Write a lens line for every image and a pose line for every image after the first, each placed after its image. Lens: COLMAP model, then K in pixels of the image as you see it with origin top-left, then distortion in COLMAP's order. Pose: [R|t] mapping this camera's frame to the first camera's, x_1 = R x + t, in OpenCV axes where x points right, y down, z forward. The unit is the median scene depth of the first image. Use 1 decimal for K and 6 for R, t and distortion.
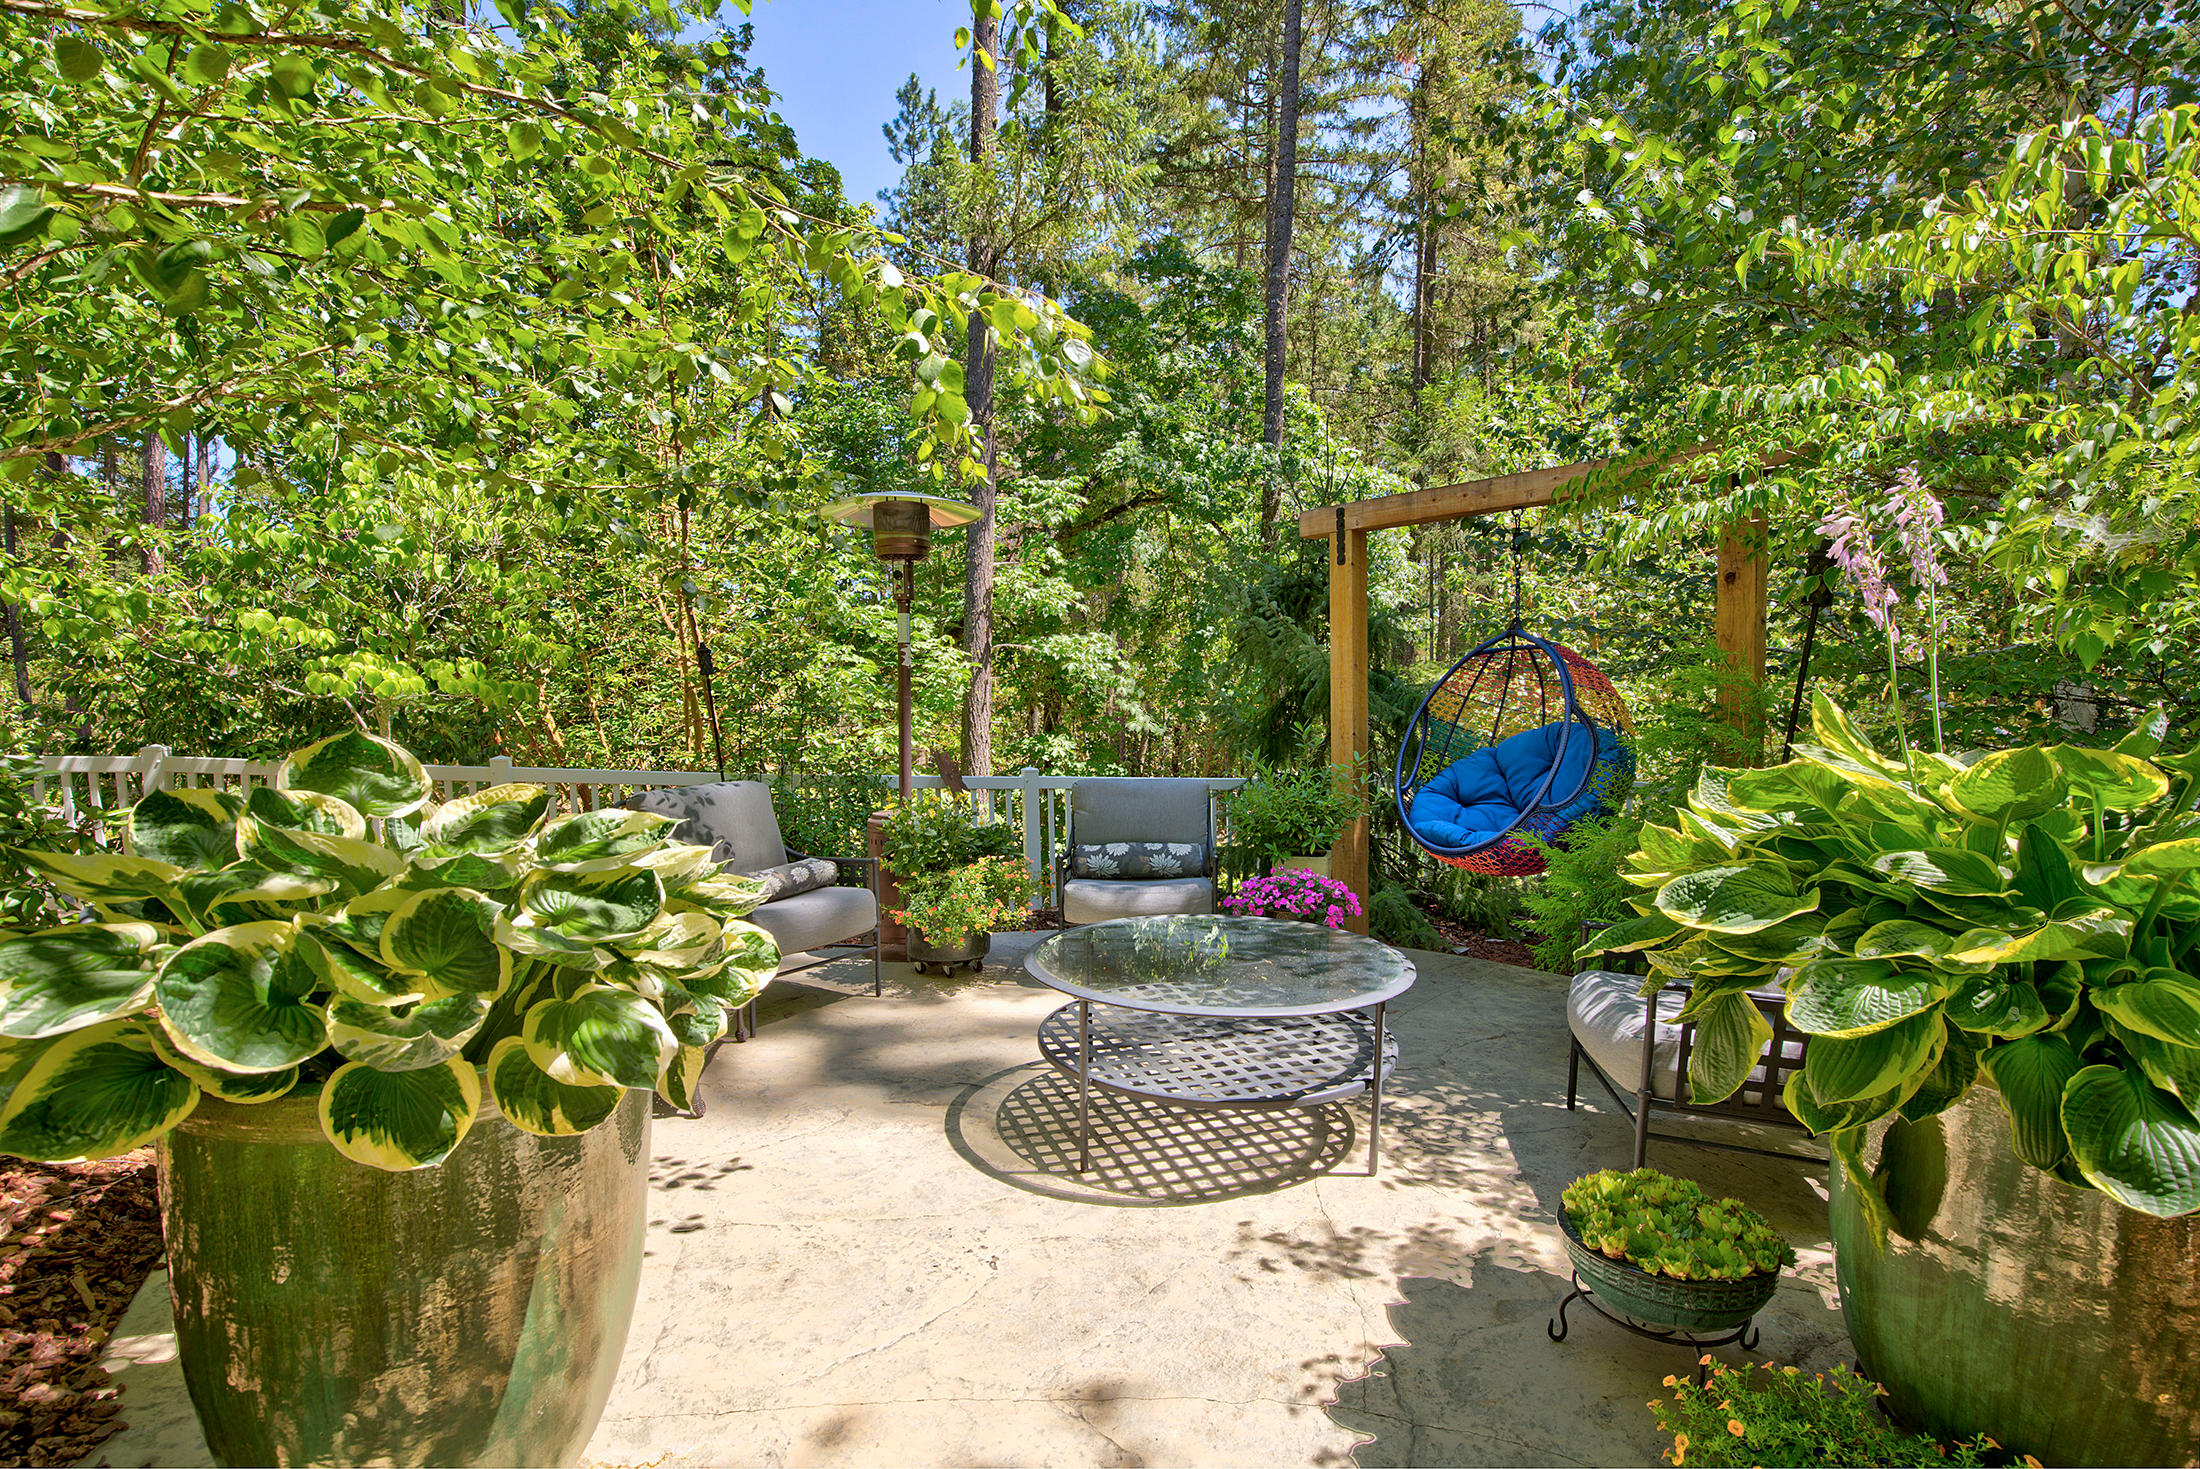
lens RADIAL K [[1003.2, 0, 1101.2], [0, 1003.2, 740.5], [0, 0, 1]] dist [-0.024781, 0.004862]
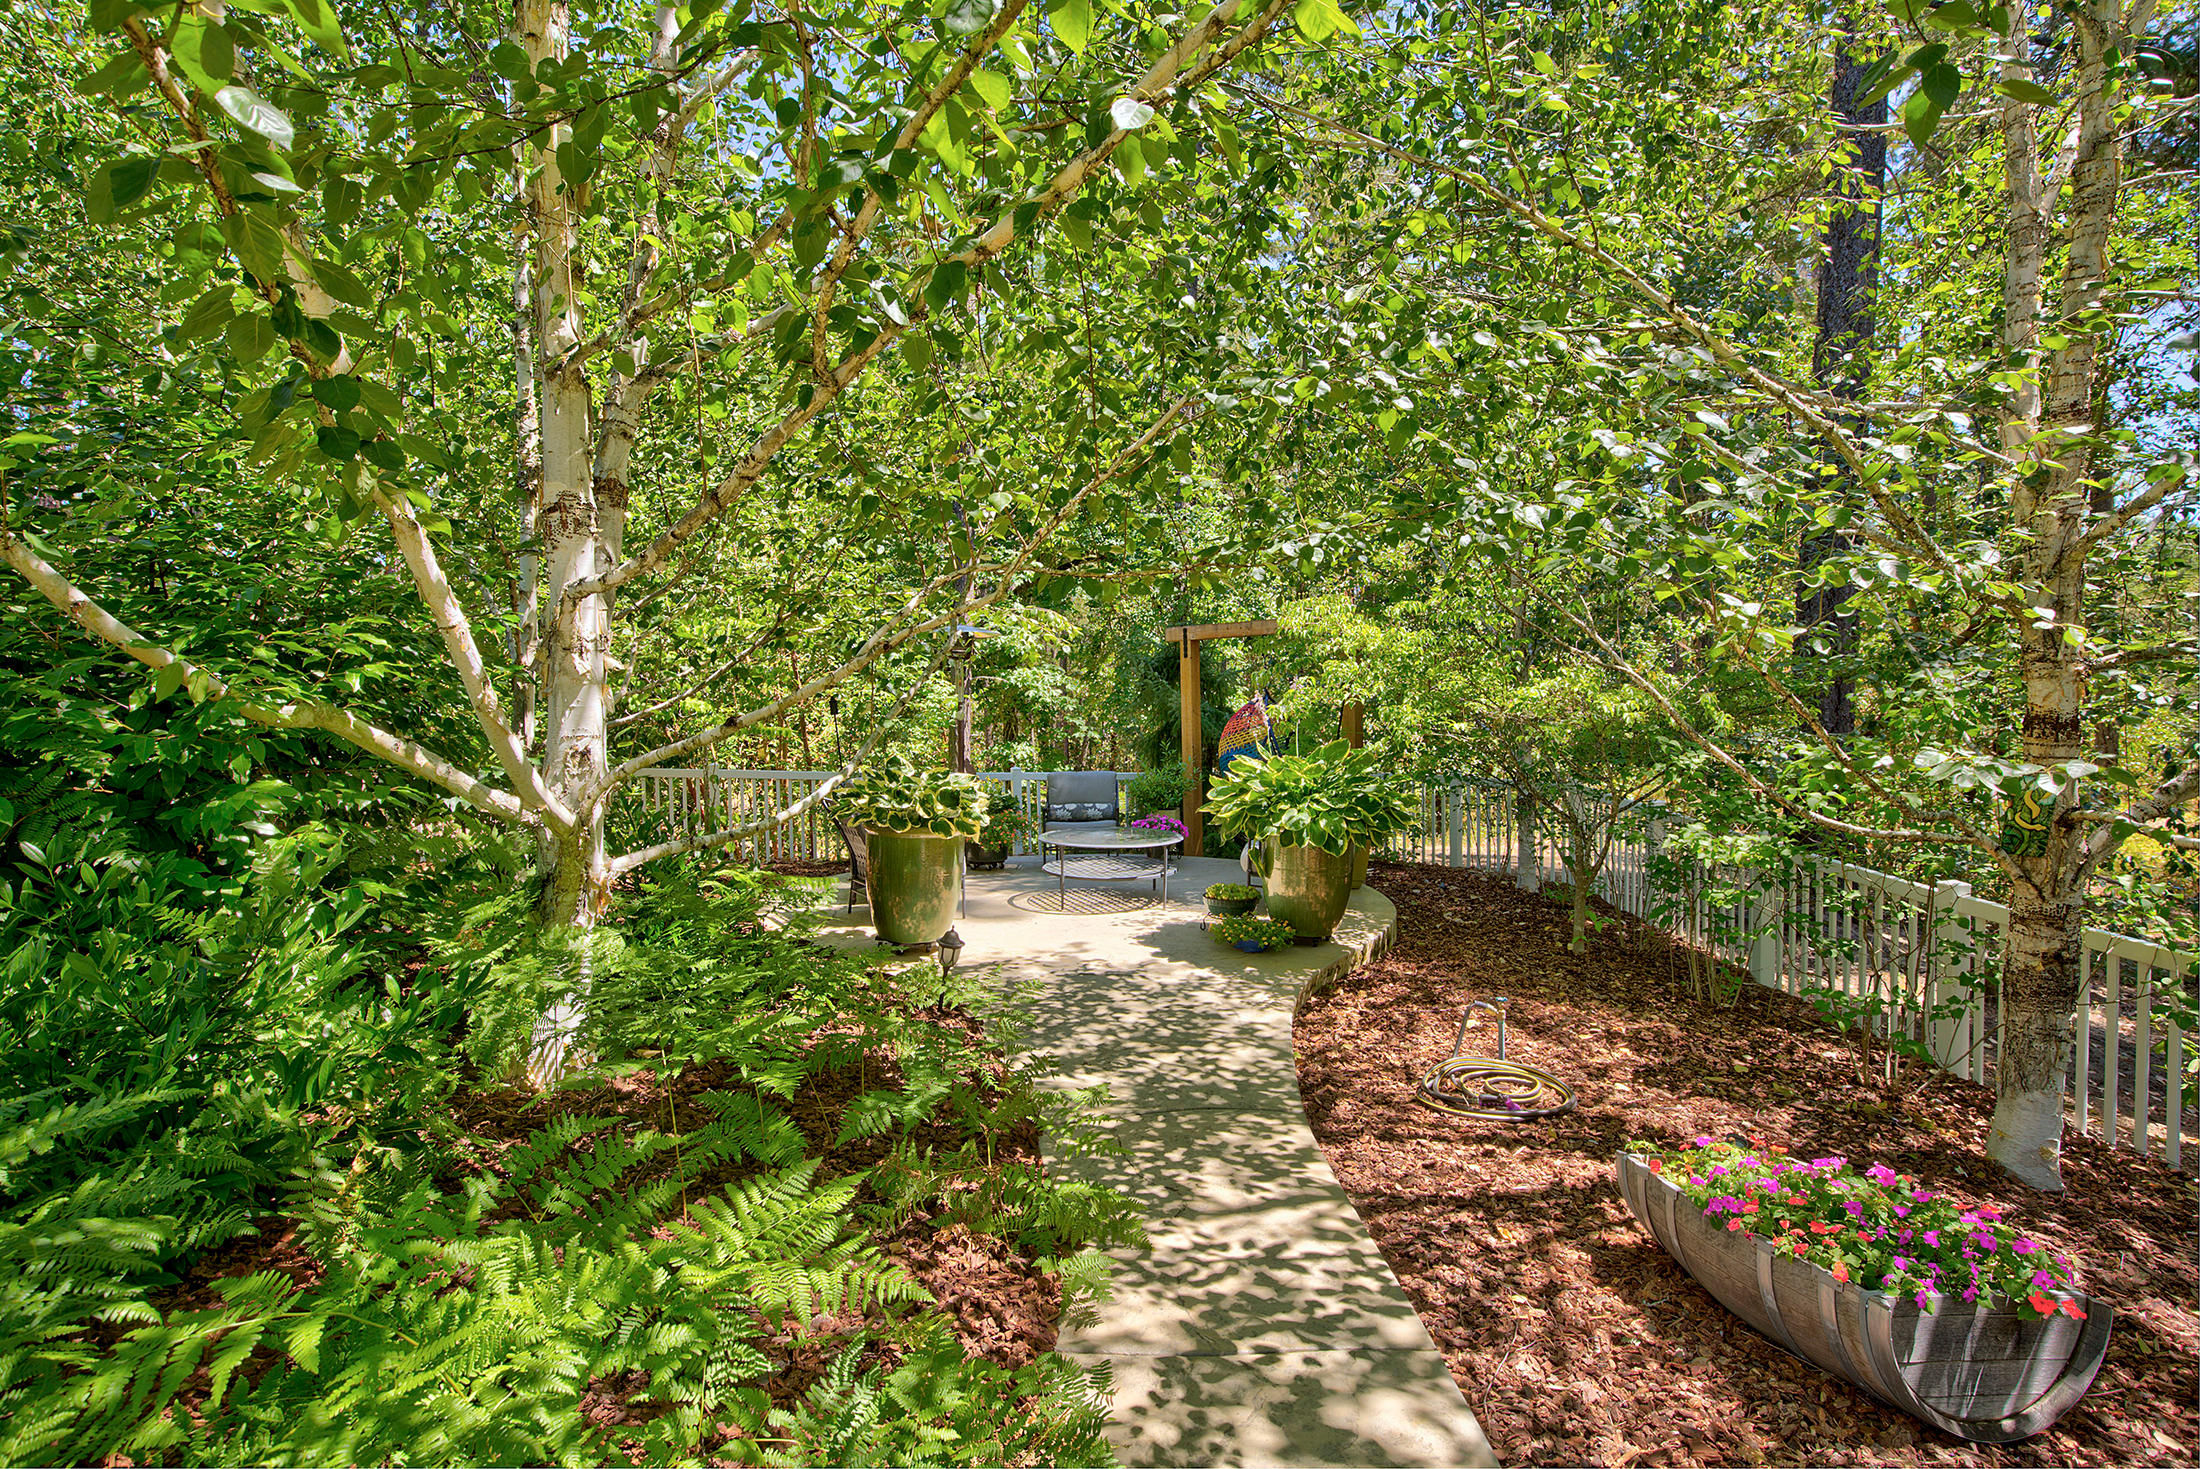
lens RADIAL K [[1003.2, 0, 1098.9], [0, 1003.2, 737.5], [0, 0, 1]] dist [-0.024781, 0.004862]
pose [[0.998537, -0.012686, 0.052570, -0.010121], [0.012757, 0.999918, -0.001024, -0.011113], [-0.052553, 0.001693, 0.998617, -0.328660]]
